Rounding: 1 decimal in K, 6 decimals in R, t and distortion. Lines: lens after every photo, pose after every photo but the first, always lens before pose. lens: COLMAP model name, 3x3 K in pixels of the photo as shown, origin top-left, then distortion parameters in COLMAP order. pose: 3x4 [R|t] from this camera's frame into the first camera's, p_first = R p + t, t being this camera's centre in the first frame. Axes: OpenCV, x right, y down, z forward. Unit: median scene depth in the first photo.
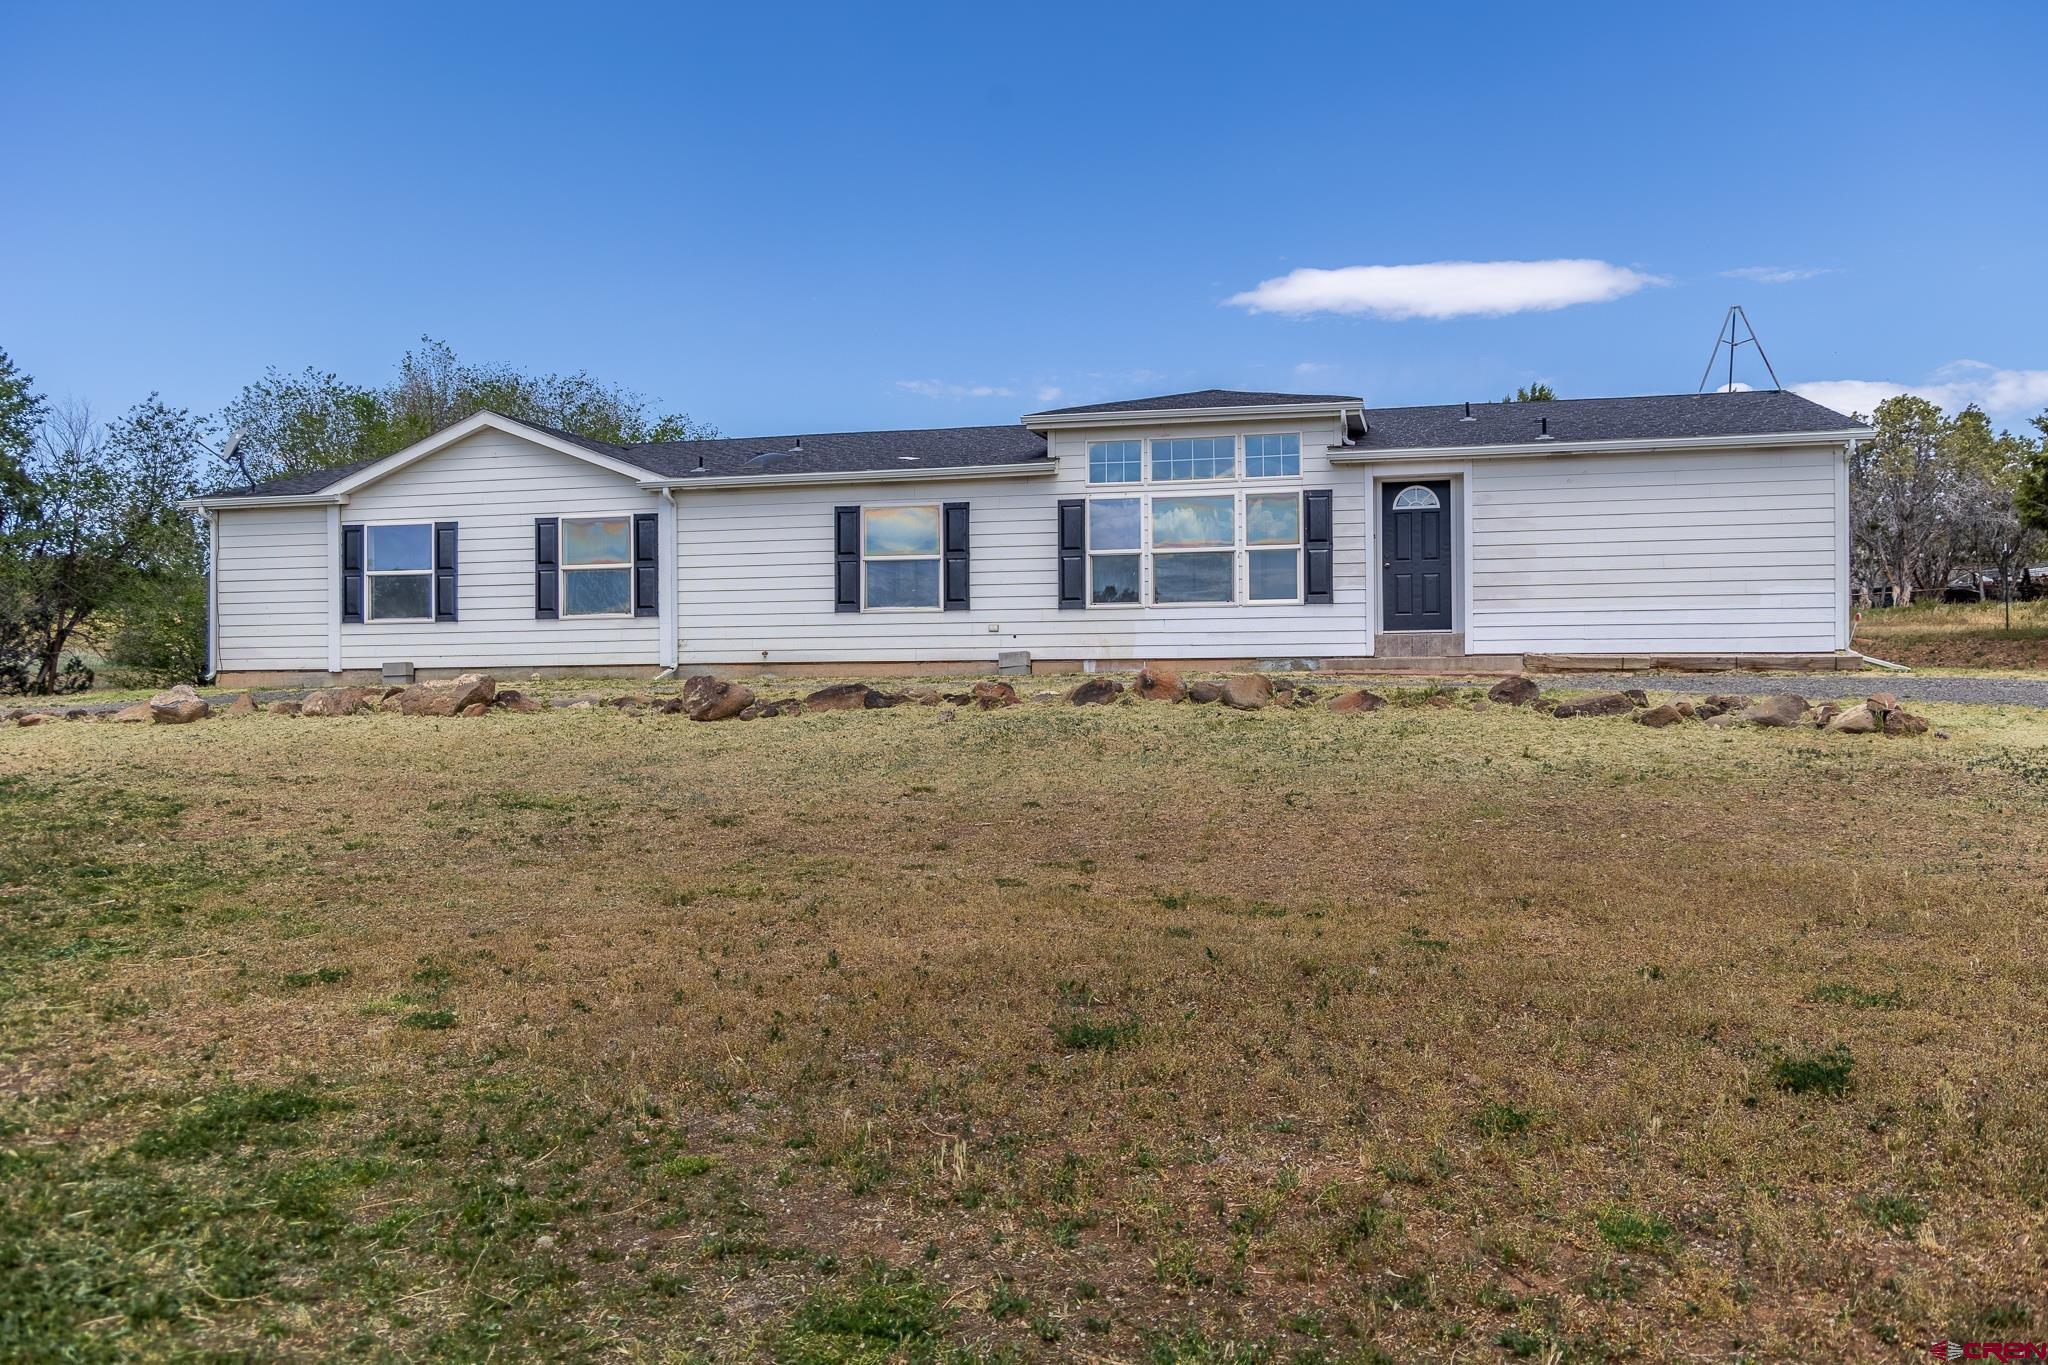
lens RADIAL K [[1645.5, 0, 1023.3], [0, 1645.5, 683.1], [0, 0, 1]] dist [-0.007719, -0.000034]
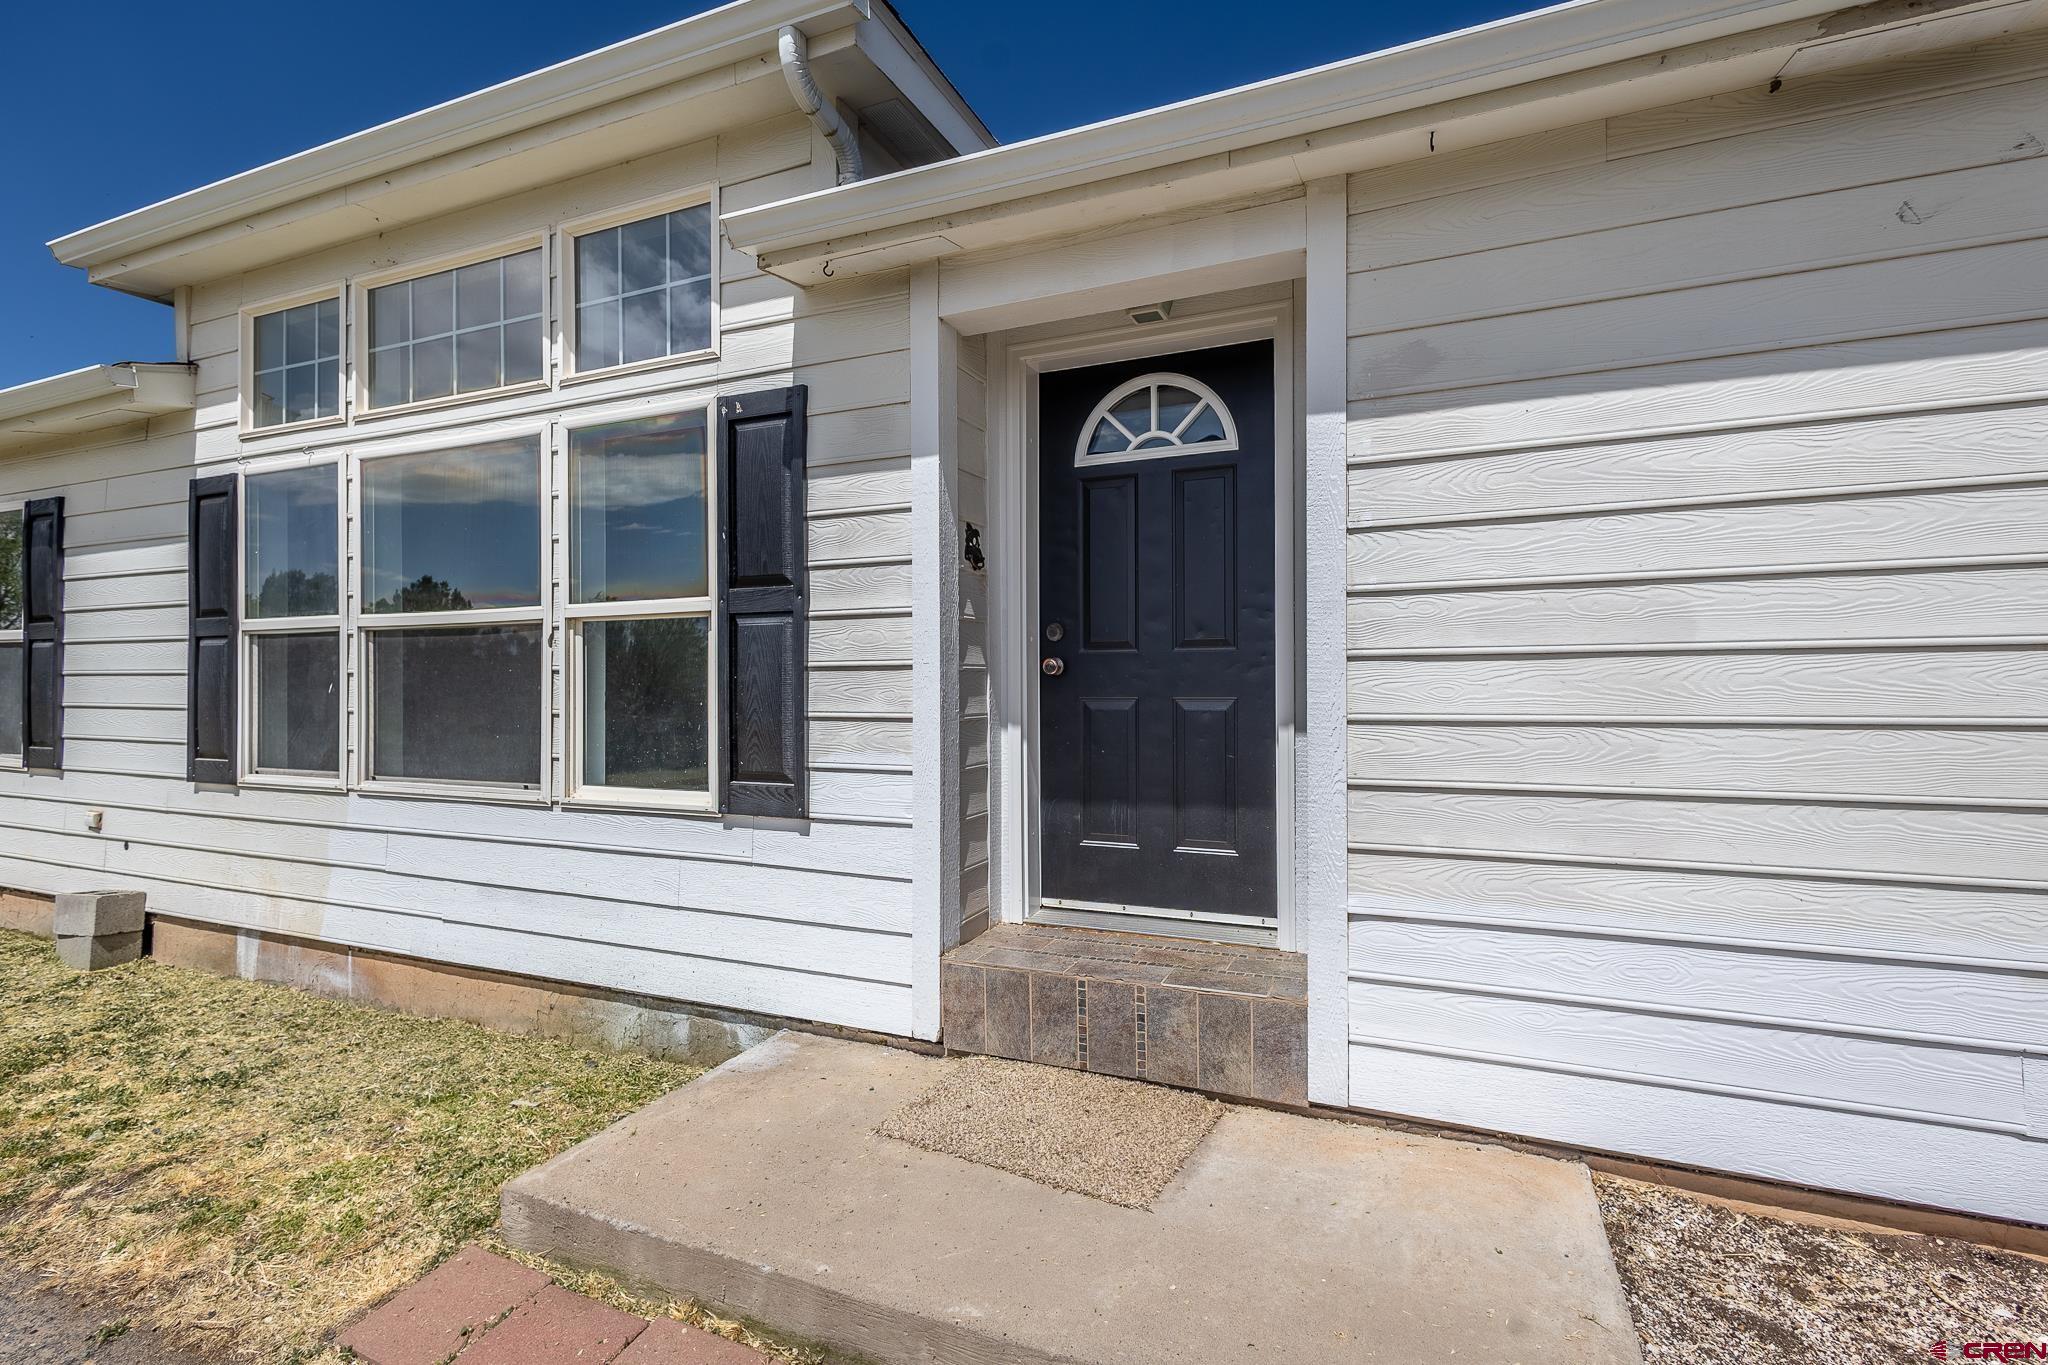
lens RADIAL K [[948.2, 0, 1023.0], [0, 948.2, 692.6], [0, 0, 1]] dist [0.013399, -0.005152]
pose [[0.985469, 0.006974, -0.169712, 0.235253], [-0.005295, 0.999933, 0.010341, -0.066605], [0.169773, -0.009292, 0.985439, 0.808728]]
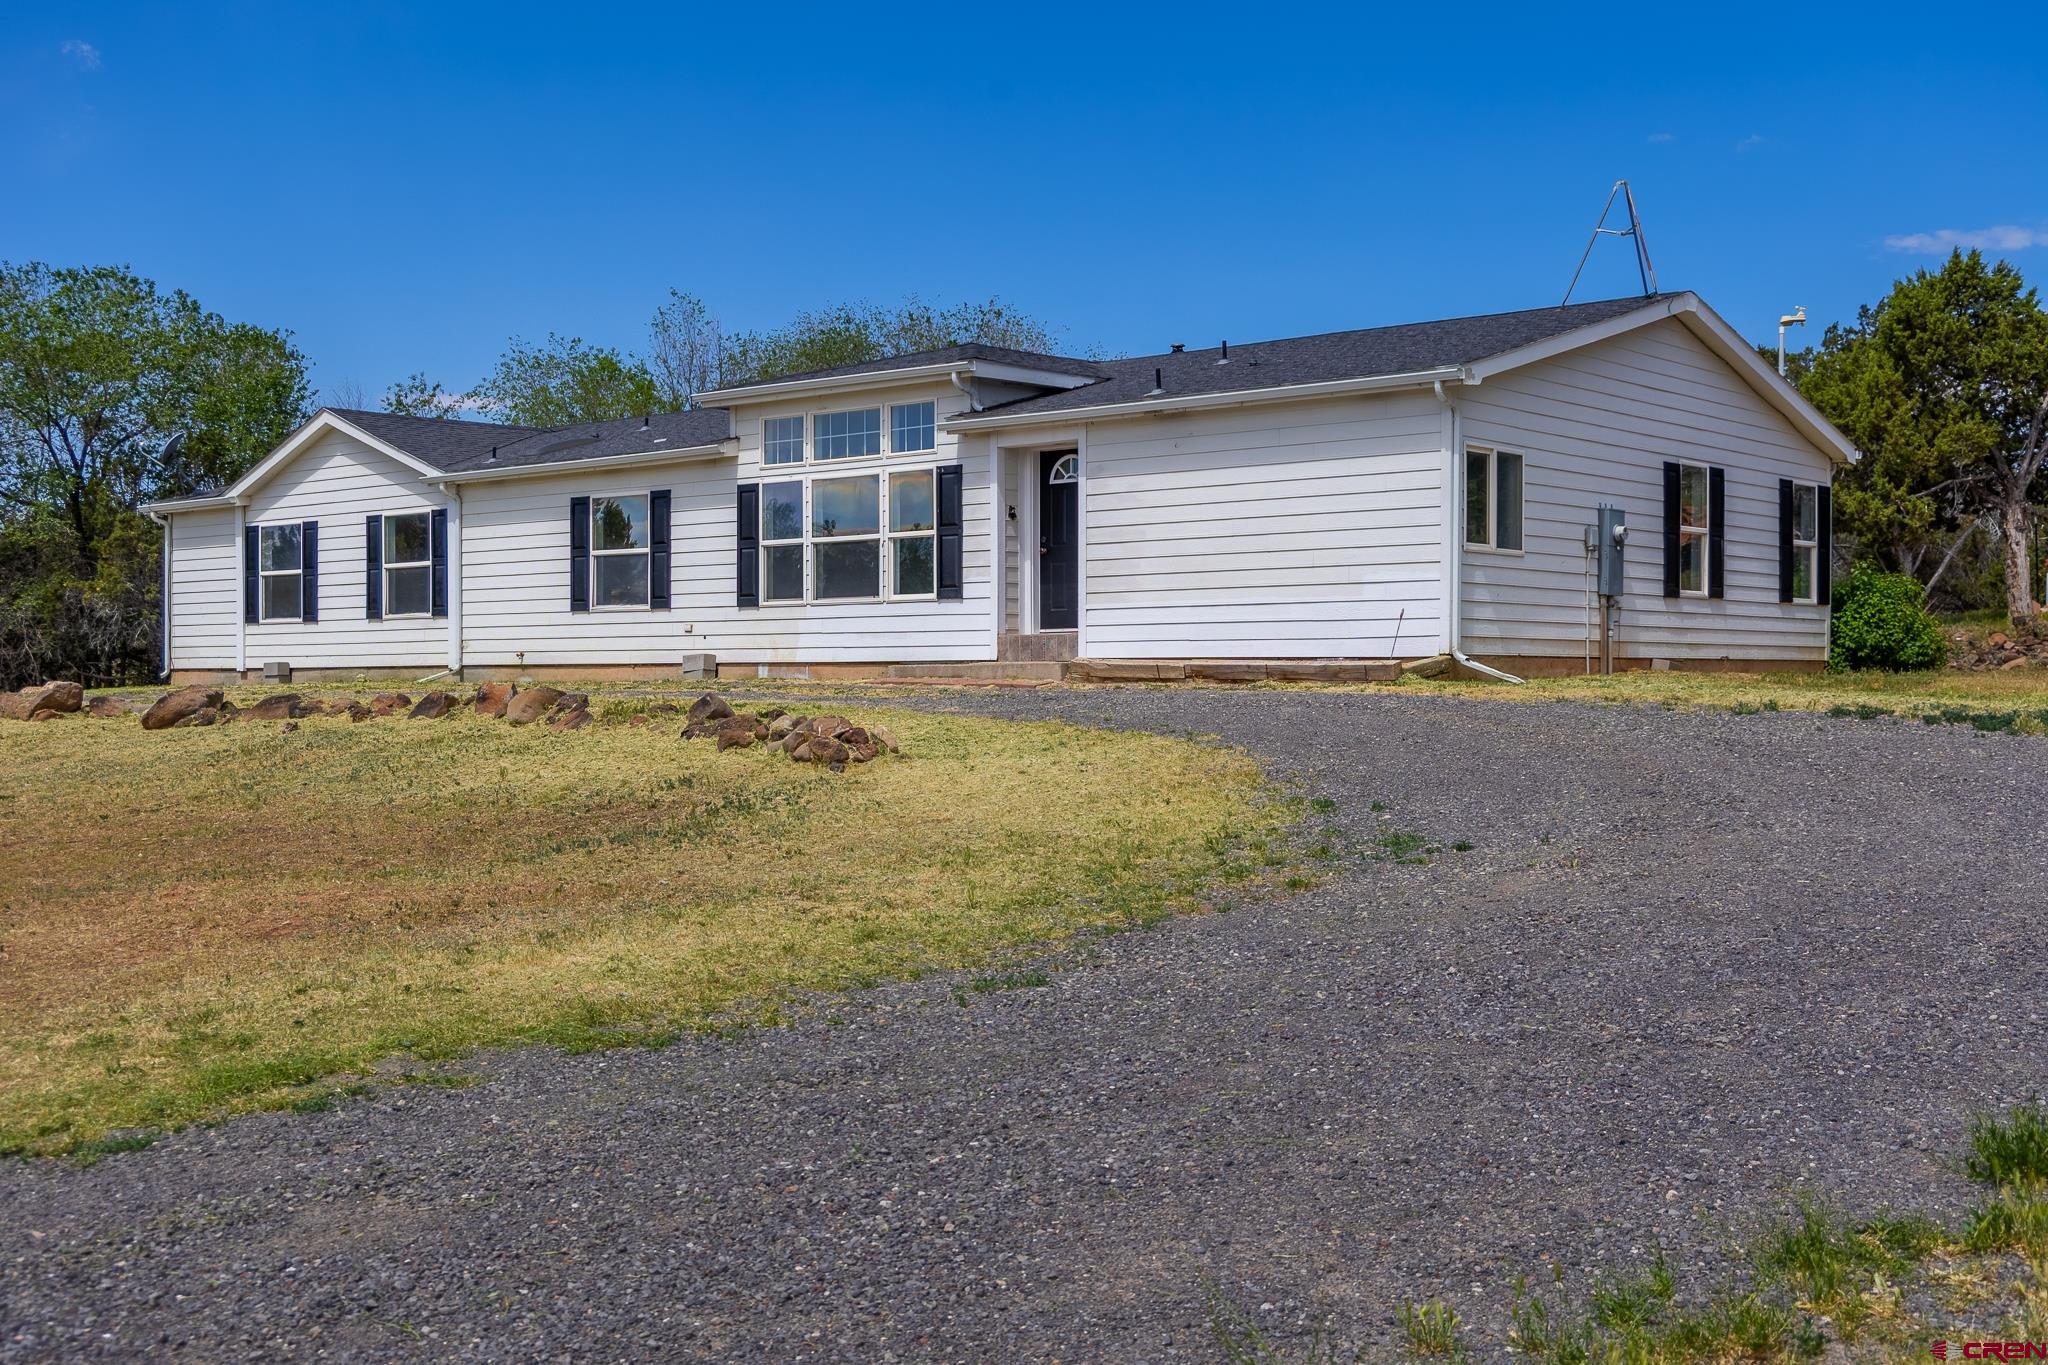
lens RADIAL K [[2239.3, 0, 1024.1], [0, 2239.3, 688.8], [0, 0, 1]] dist [0.022693, 0.000000]
pose [[0.893116, 0.005932, -0.449787, 0.699969], [0.000281, 0.999905, 0.013745, -0.016565], [0.449826, -0.012402, 0.893030, -0.022813]]
